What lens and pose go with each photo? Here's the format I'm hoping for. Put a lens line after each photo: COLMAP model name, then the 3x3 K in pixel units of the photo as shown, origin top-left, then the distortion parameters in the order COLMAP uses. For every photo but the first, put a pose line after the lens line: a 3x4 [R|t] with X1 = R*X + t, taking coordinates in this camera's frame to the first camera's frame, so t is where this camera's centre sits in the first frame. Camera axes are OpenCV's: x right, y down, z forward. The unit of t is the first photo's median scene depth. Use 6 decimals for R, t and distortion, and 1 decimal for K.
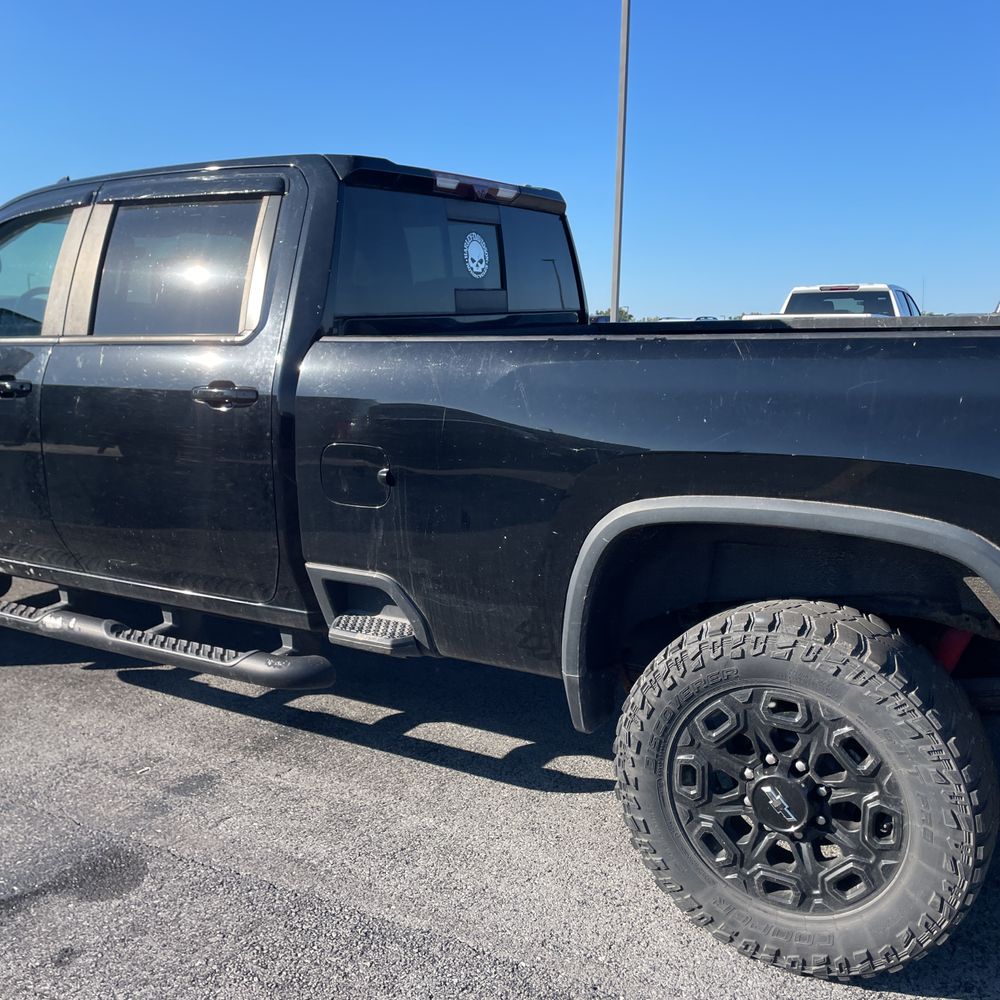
lens RADIAL K [[1002.7, 0, 500.0], [0, 1002.7, 500.0], [0, 0, 1]] dist [0.105917, -0.161105]
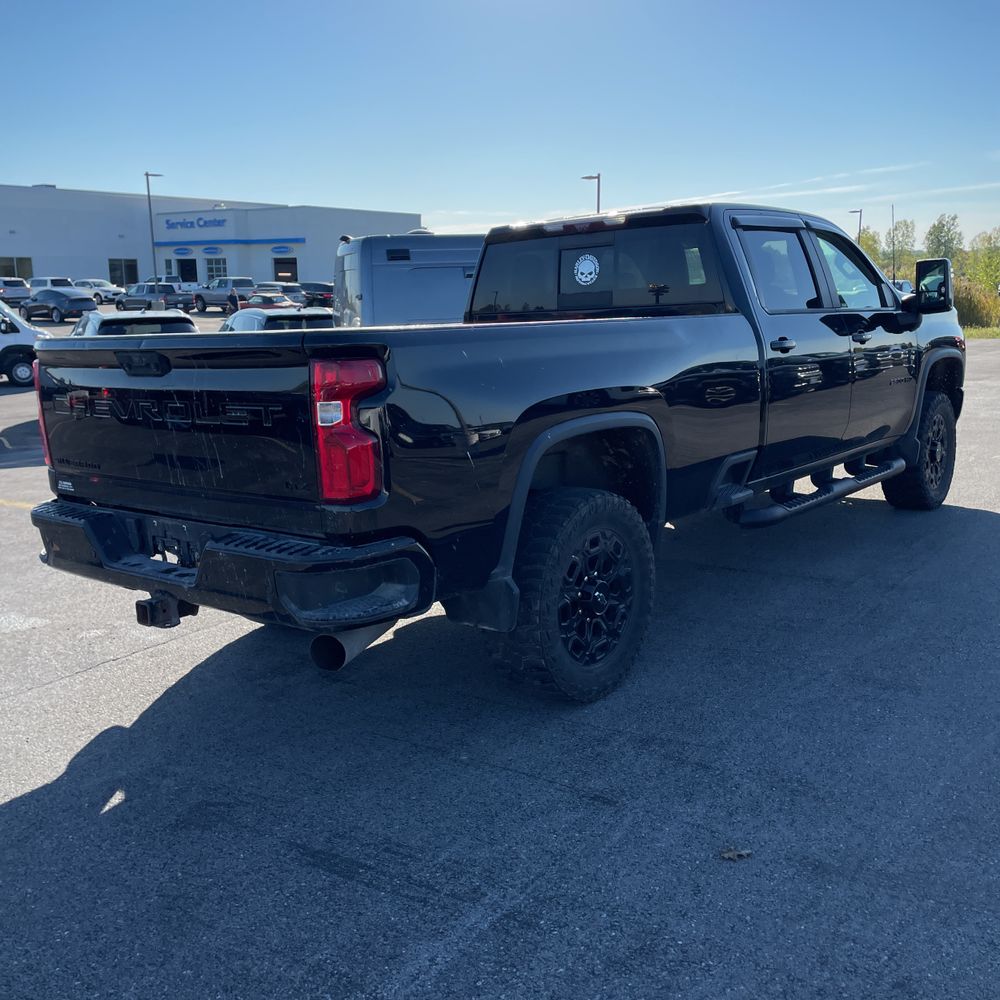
lens RADIAL K [[1002.7, 0, 500.0], [0, 1002.7, 500.0], [0, 0, 1]] dist [0.105917, -0.161105]
pose [[-0.132495, 0.203162, -0.970139, 1.919935], [-0.142636, 0.964673, 0.221498, -0.289382], [0.980867, 0.167724, -0.098836, 1.379697]]
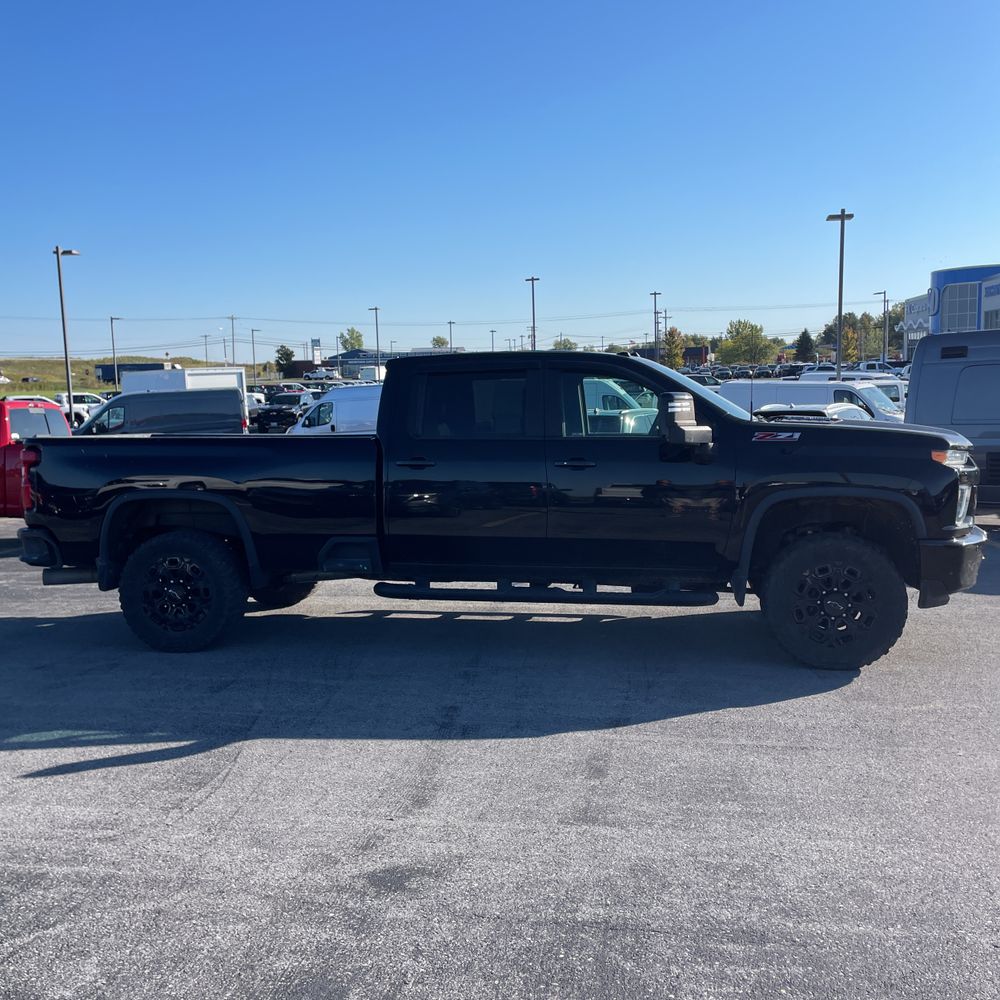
lens RADIAL K [[1002.7, 0, 500.0], [0, 1002.7, 500.0], [0, 0, 1]] dist [0.105917, -0.161105]
pose [[-0.930095, 0.059986, -0.362388, 0.731885], [-0.037951, 0.965602, 0.257240, -0.750016], [0.365354, 0.253010, -0.895825, 3.813556]]
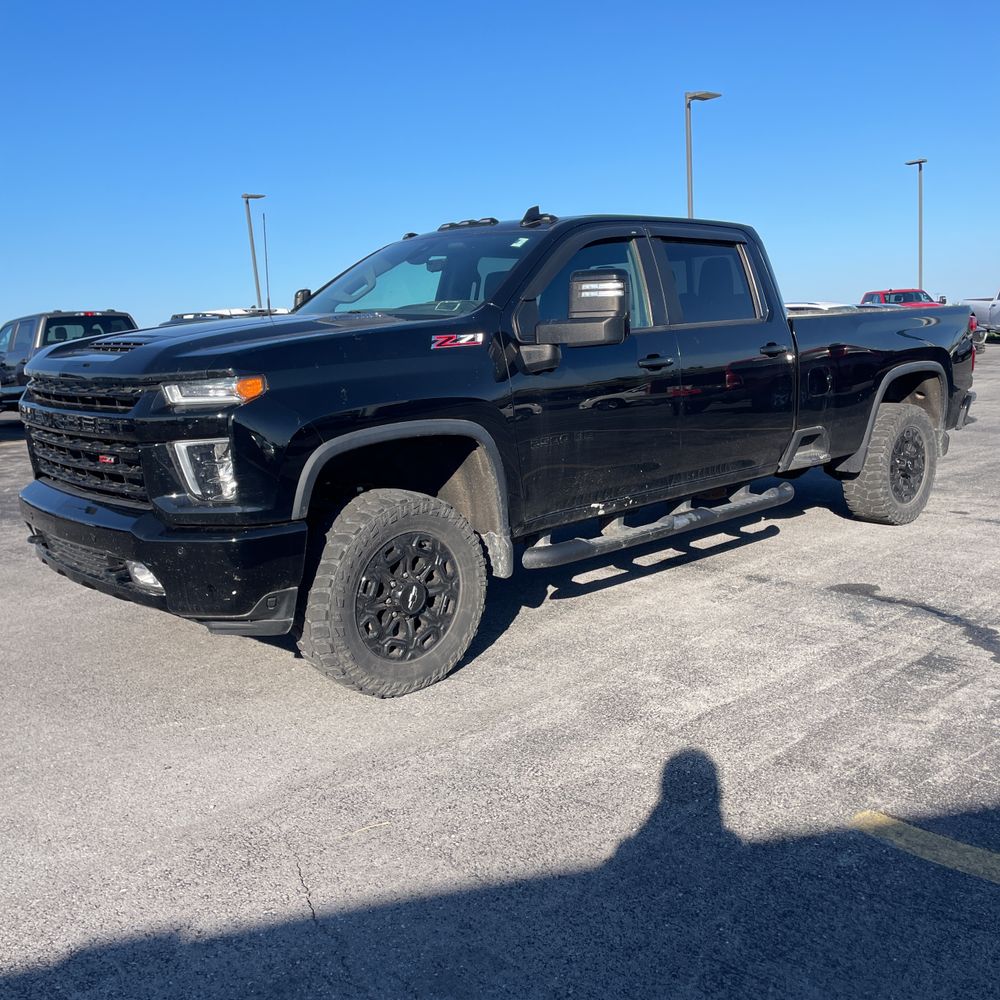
lens RADIAL K [[1002.7, 0, 500.0], [0, 1002.7, 500.0], [0, 0, 1]] dist [0.105917, -0.161105]
pose [[0.254767, -0.165458, 0.952742, -2.393046], [0.205489, 0.972014, 0.113857, -0.162056], [-0.944917, 0.166771, 0.281637, 1.063857]]
